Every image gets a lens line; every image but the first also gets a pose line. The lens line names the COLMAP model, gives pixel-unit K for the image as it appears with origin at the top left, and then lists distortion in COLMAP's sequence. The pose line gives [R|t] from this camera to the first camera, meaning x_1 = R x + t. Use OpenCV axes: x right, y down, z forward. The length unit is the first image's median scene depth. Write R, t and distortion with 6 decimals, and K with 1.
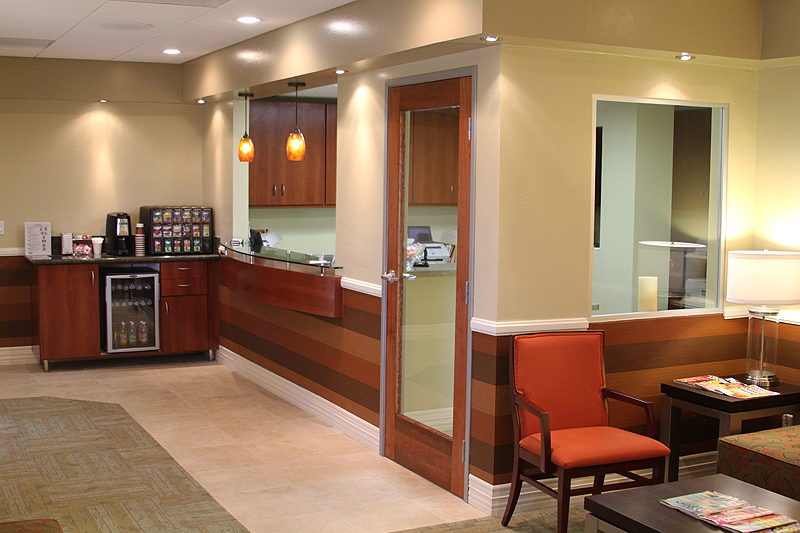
lens RADIAL K [[1047.3, 0, 400.0], [0, 1047.3, 266.5], [0, 0, 1]] dist [-0.111153, 0.000307]
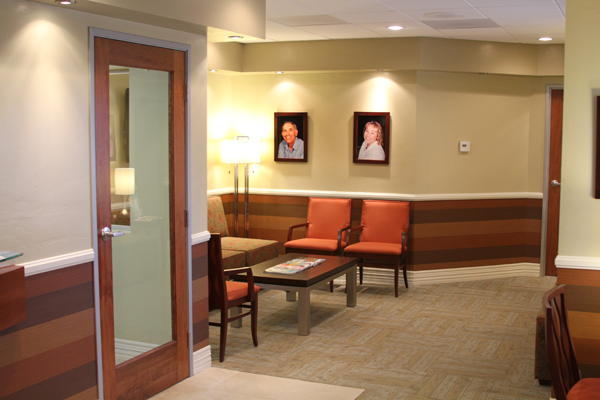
lens RADIAL K [[785.5, 0, 300.0], [0, 785.5, 200.0], [0, 0, 1]] dist [-0.111153, 0.000307]
pose [[-0.635580, -0.084788, 0.767365, -0.481565], [0.057578, 0.985977, 0.156633, -0.088570], [-0.769885, 0.143736, -0.621785, 0.933442]]
